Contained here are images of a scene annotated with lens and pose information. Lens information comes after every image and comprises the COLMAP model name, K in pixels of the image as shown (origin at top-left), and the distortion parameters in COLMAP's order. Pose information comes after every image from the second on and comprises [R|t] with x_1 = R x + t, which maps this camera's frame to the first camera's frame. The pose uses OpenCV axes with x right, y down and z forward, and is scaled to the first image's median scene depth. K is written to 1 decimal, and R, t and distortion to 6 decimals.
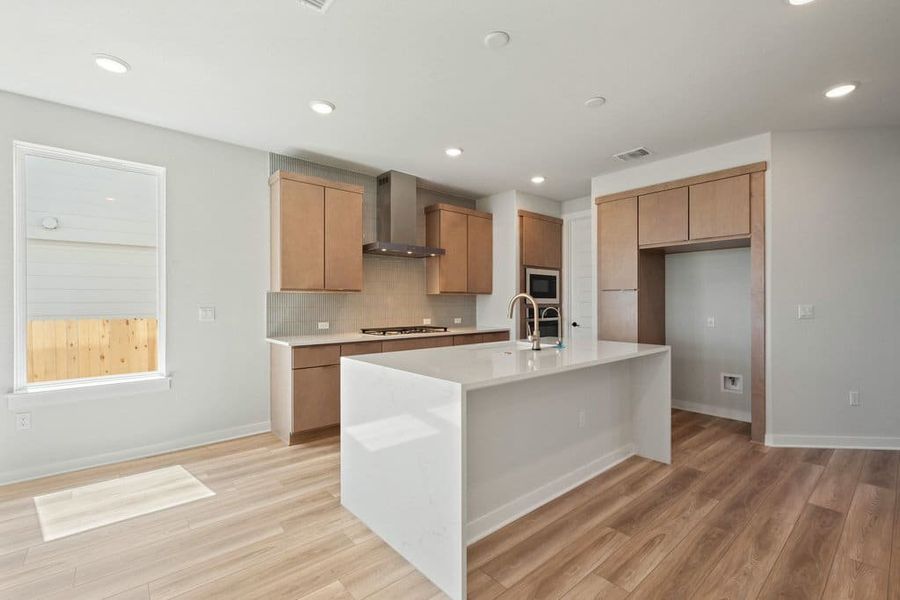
lens RADIAL K [[395.8, 0, 451.2], [0, 395.8, 302.6], [0, 0, 1]] dist [0.000512, 0.000087]
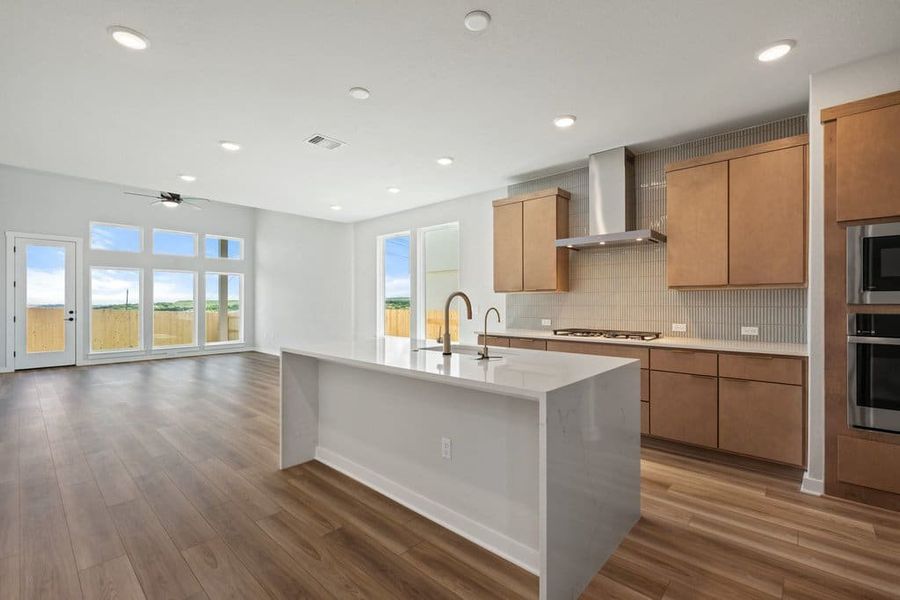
lens RADIAL K [[395.8, 0, 451.2], [0, 395.8, 302.6], [0, 0, 1]] dist [0.000512, 0.000087]
pose [[0.118849, 0.001904, -0.992911, 0.931878], [0.001326, 0.999997, 0.002077, -0.000246], [0.992911, -0.001564, 0.118846, 0.757682]]
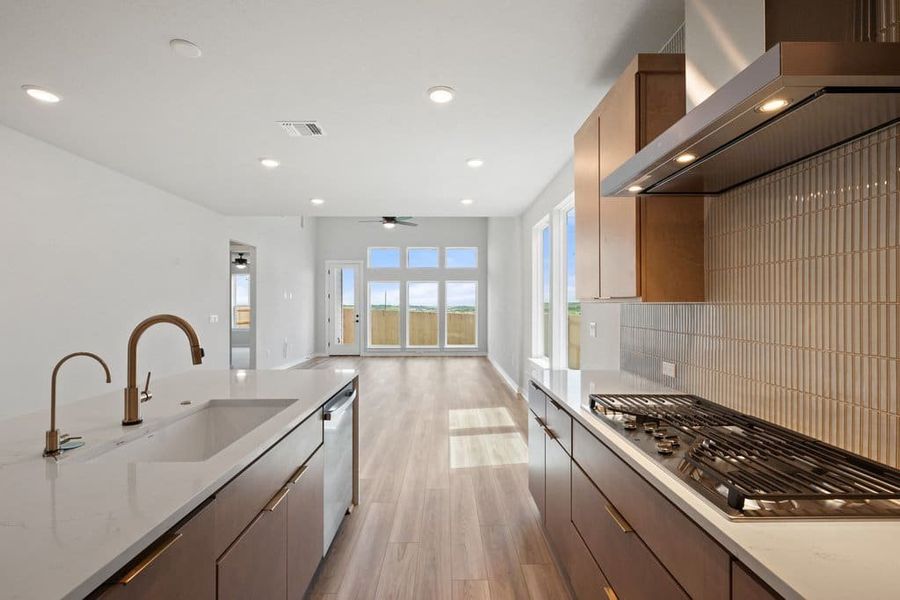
lens RADIAL K [[395.8, 0, 451.2], [0, 395.8, 302.6], [0, 0, 1]] dist [0.000512, 0.000087]
pose [[-0.638727, -0.001243, -0.769432, 0.291963], [0.003274, 0.999985, -0.004333, -0.030602], [0.769426, -0.005287, -0.638714, 1.387915]]
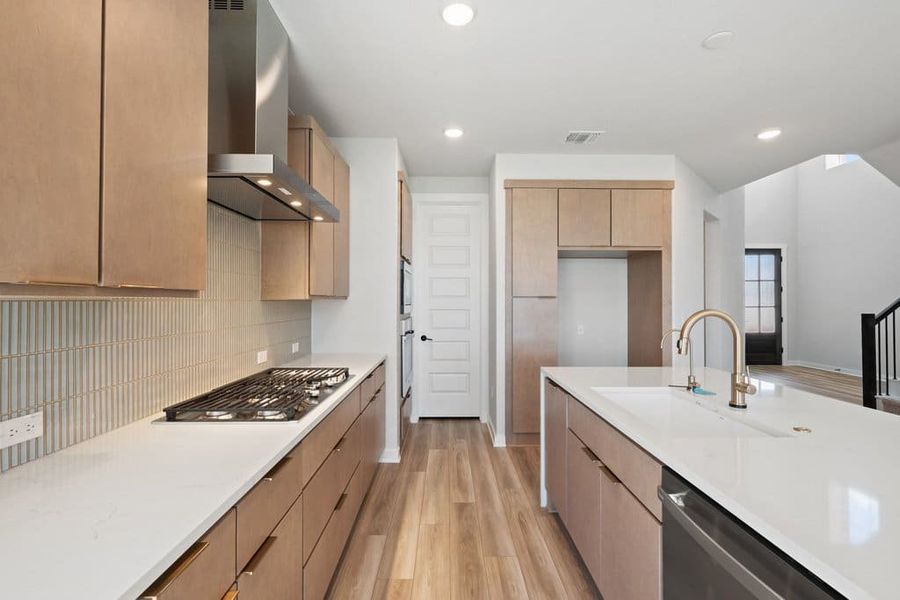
lens RADIAL K [[398.7, 0, 454.9], [0, 398.7, 300.0], [0, 0, 1]] dist [0.020565, 0.000040]
pose [[0.635987, 0.004273, 0.771688, -0.434270], [-0.001874, 0.999990, -0.003993, -0.028630], [-0.771697, 0.001093, 0.635989, 0.788203]]
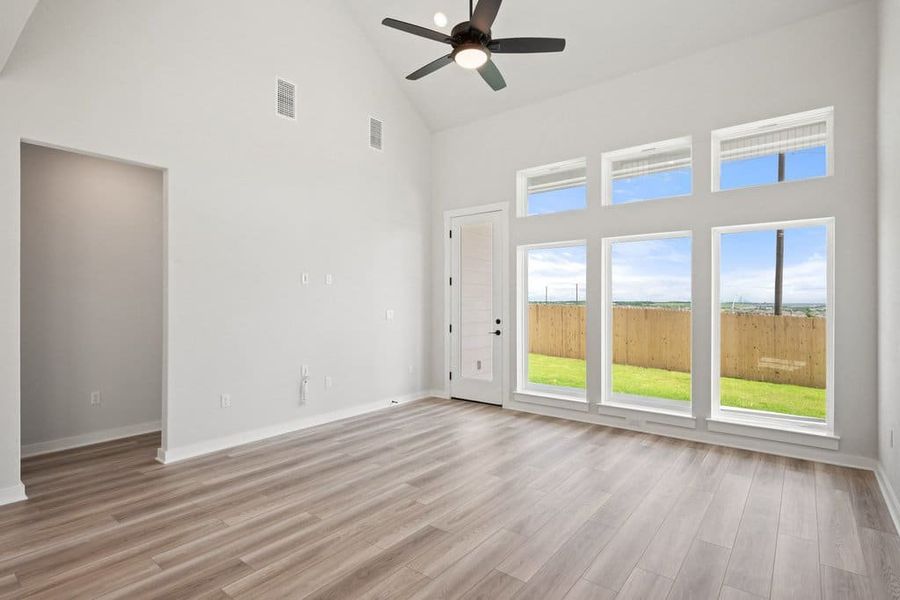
lens RADIAL K [[449.6, 0, 450.0], [0, 449.6, 300.0], [0, 0, 1]] dist [-0.001772, -0.000044]
pose [[-0.982348, 0.000440, -0.187060, -1.150283], [0.001453, 0.999985, -0.005276, -0.013324], [0.187055, -0.005455, -0.982334, 0.431395]]
